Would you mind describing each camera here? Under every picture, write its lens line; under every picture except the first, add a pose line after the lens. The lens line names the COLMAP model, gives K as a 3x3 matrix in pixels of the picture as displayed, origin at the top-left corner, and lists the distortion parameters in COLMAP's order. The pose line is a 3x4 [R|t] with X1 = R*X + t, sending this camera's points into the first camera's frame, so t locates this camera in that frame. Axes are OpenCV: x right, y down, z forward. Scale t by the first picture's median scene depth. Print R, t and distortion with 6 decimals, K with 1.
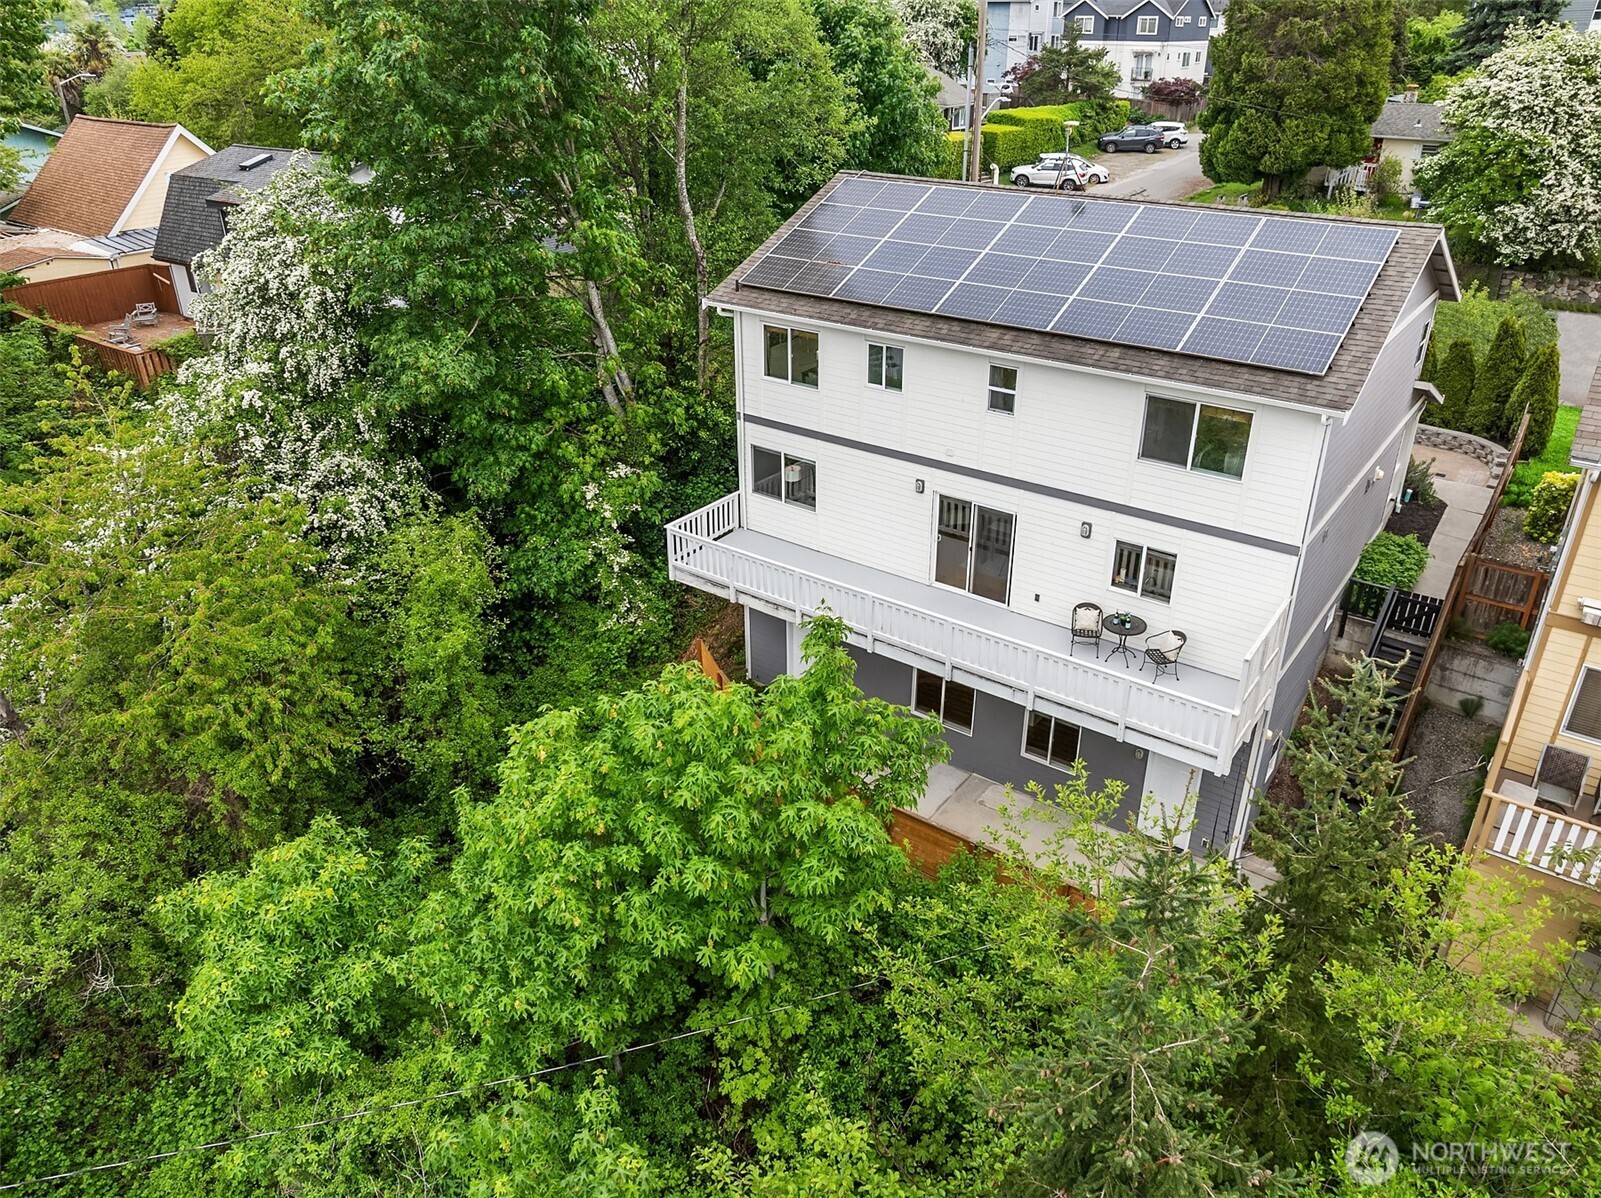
lens RADIAL K [[1130.5, 0, 800.5], [0, 1130.5, 599.0], [0, 0, 1]] dist [-0.033657, -0.002079]
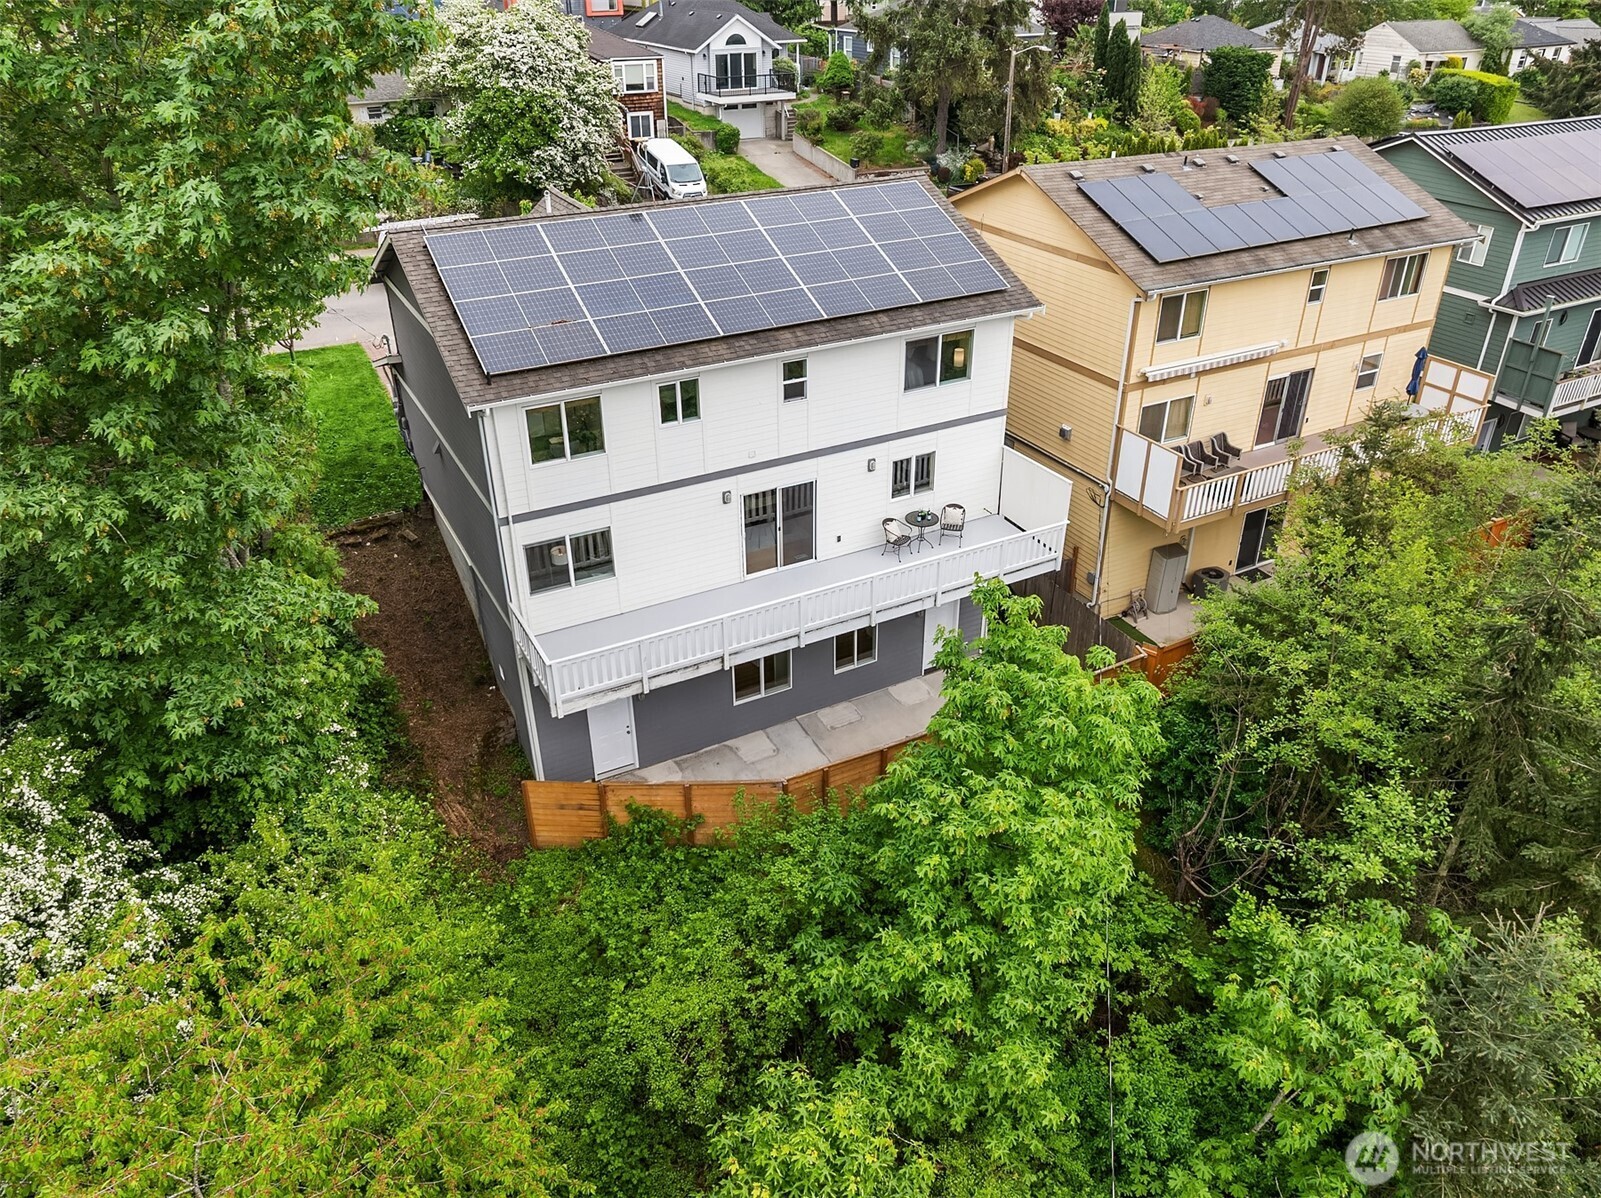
lens RADIAL K [[1132.7, 0, 800.5], [0, 1132.7, 599.0], [0, 0, 1]] dist [-0.057602, 0.035518]
pose [[0.422528, -0.458357, 0.781908, -0.769821], [0.420128, 0.863466, 0.279138, -0.297659], [-0.803096, 0.210558, 0.557407, 0.396263]]
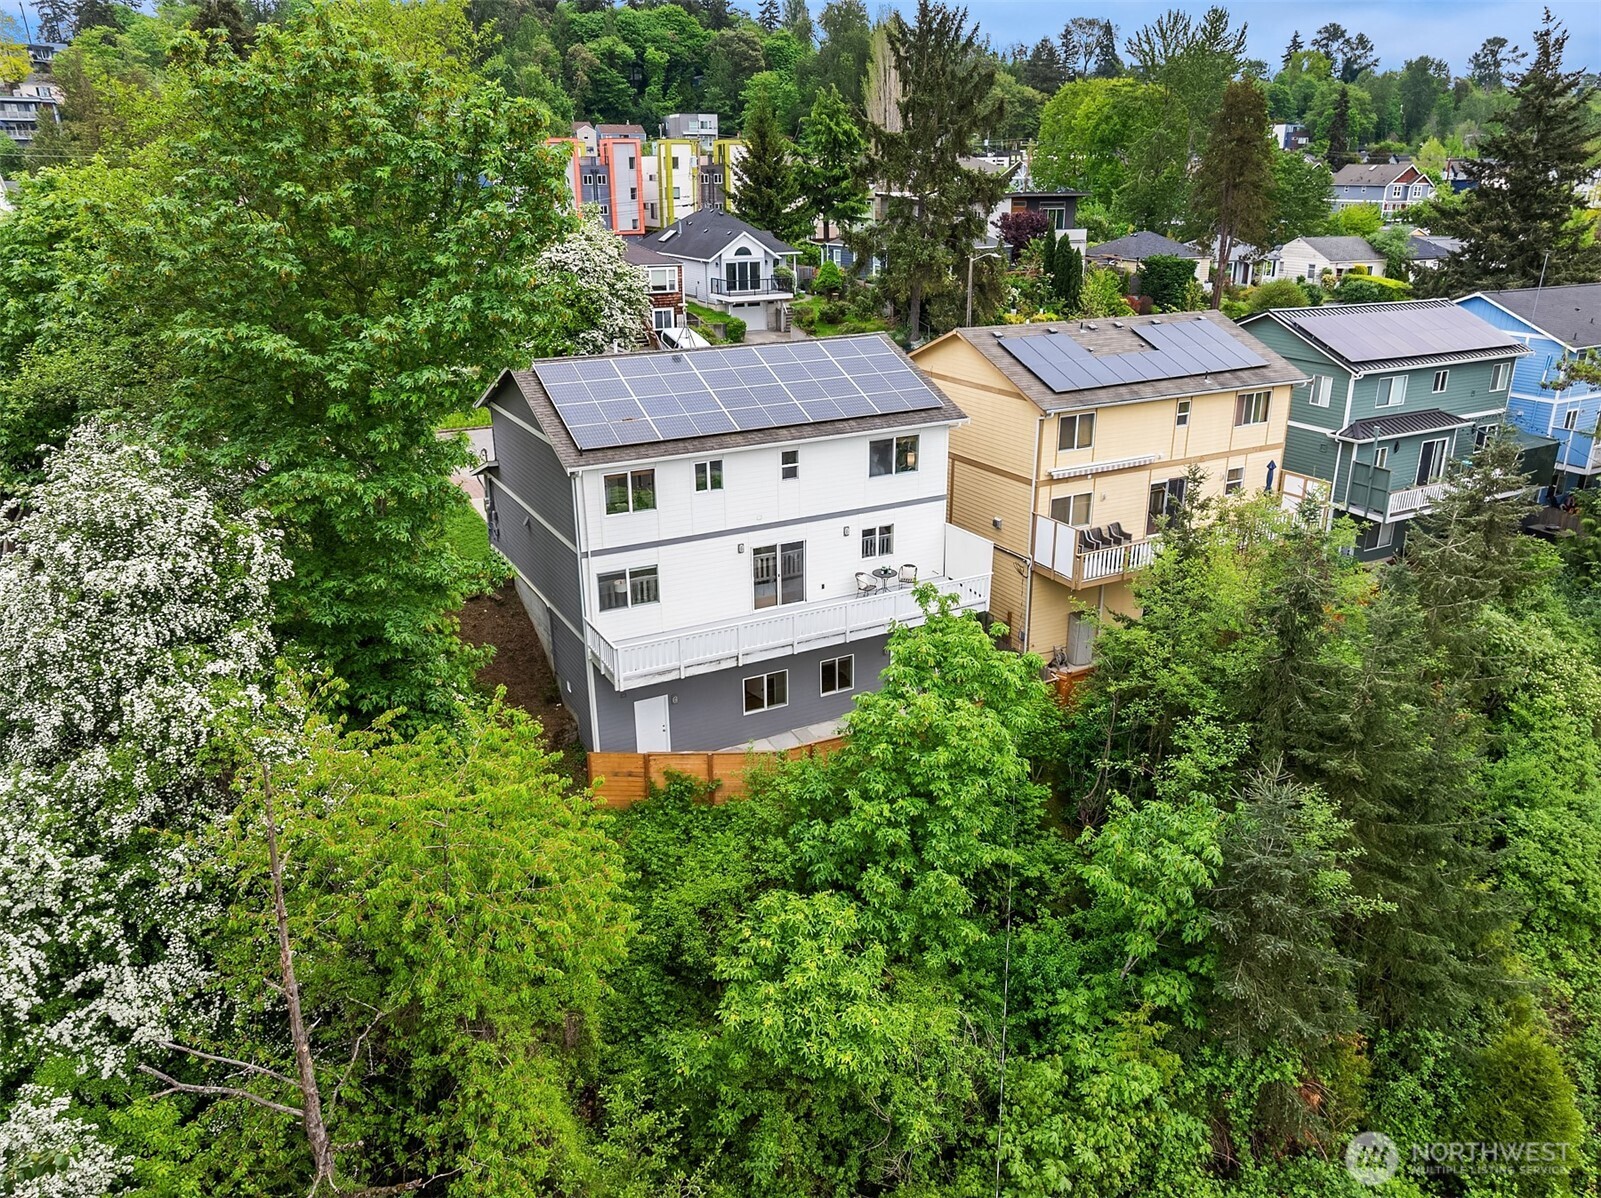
lens RADIAL K [[1130.5, 0, 800.5], [0, 1130.5, 599.0], [0, 0, 1]] dist [-0.033657, -0.002079]
pose [[0.421484, -0.318170, 0.849187, -1.180180], [0.421321, 0.897931, 0.127315, -0.204106], [-0.803019, 0.304119, 0.512515, 0.220052]]
